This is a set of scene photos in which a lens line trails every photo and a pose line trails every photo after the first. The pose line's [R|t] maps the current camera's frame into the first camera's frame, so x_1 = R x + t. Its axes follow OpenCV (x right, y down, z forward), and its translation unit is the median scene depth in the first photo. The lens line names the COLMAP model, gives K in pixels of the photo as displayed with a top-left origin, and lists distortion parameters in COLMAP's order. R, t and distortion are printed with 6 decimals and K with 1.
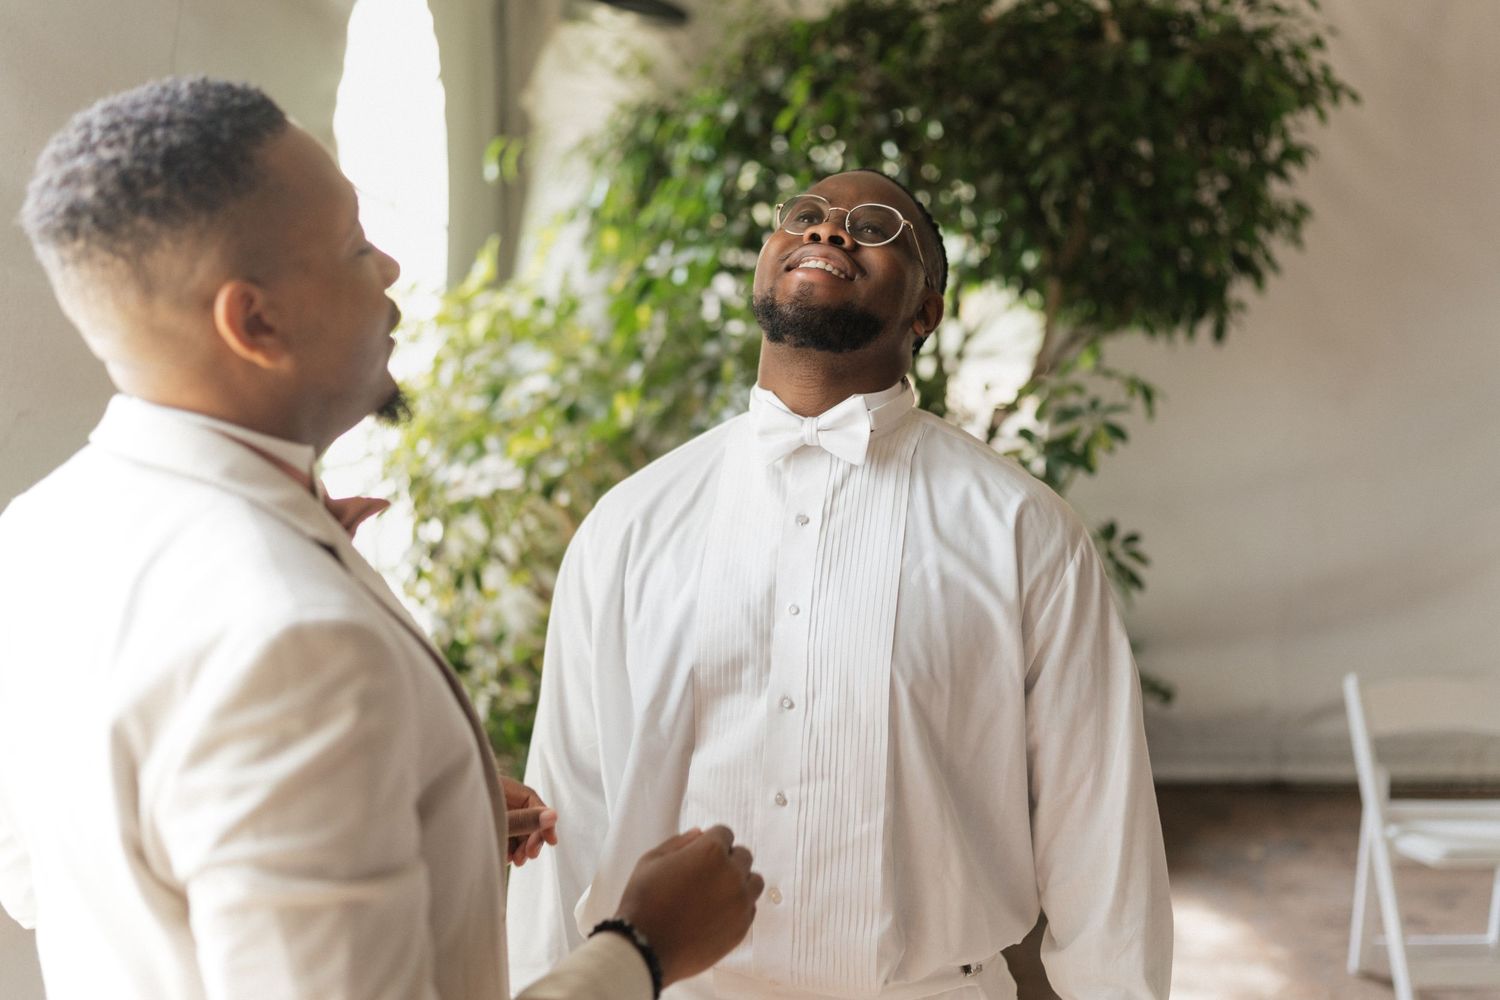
lens RADIAL K [[1464.8, 0, 750.0], [0, 1464.8, 500.0], [0, 0, 1]] dist [0.007836, 0.004044]
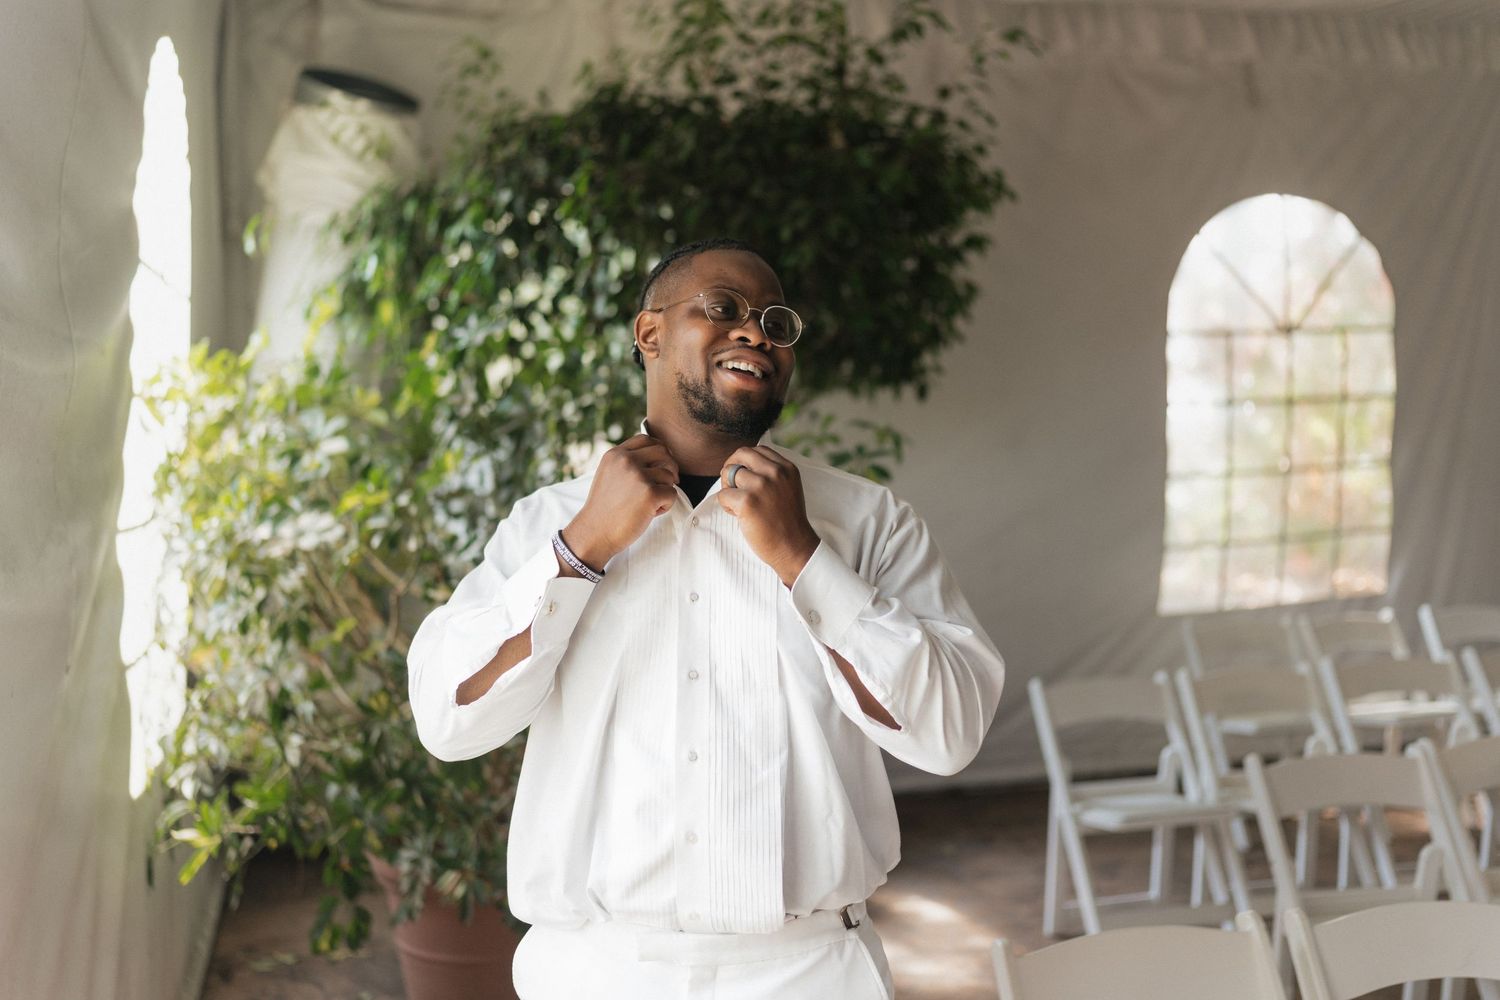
lens RADIAL K [[1464.8, 0, 750.0], [0, 1464.8, 500.0], [0, 0, 1]] dist [0.007836, 0.004044]
pose [[0.967262, -0.030551, 0.251934, -0.110418], [0.042742, 0.998158, -0.043062, 0.016483], [-0.250155, 0.052421, 0.966786, -0.094300]]
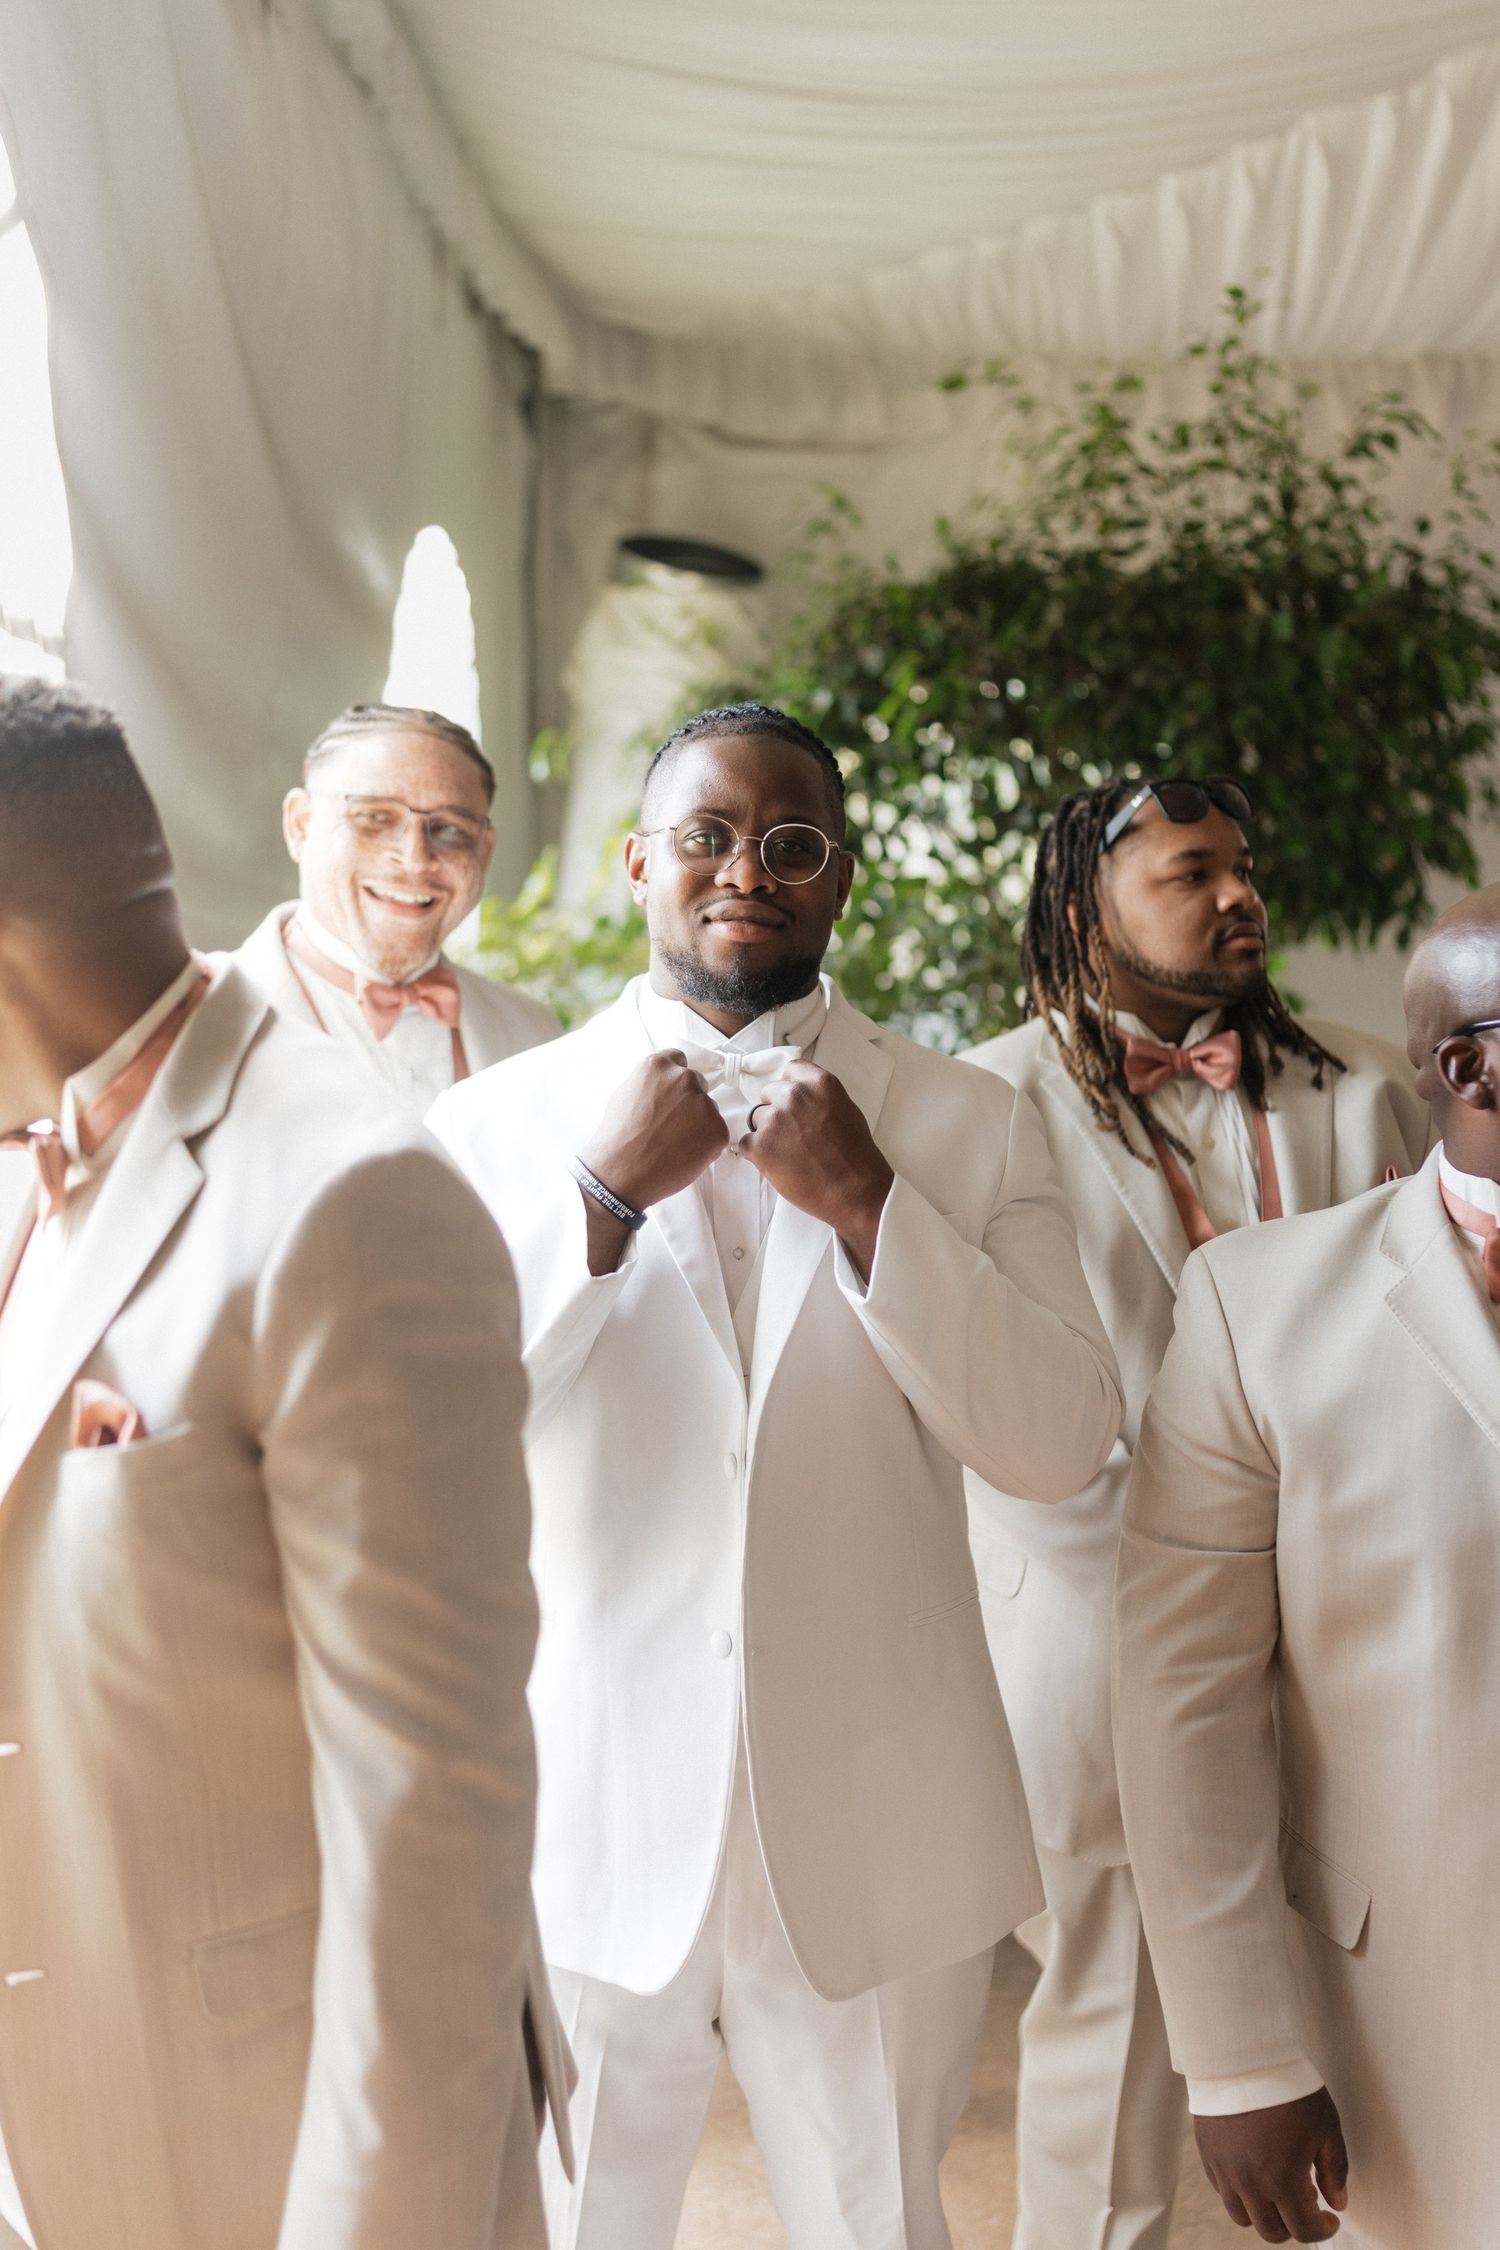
lens RADIAL K [[2197.3, 0, 750.0], [0, 2197.3, 1125.0], [0, 0, 1]] dist [0.007836, 0.004044]
pose [[0.999113, -0.021652, -0.036107, -0.014905], [0.020058, 0.998833, -0.043934, 0.042490], [0.037016, 0.043171, 0.998382, -0.280105]]
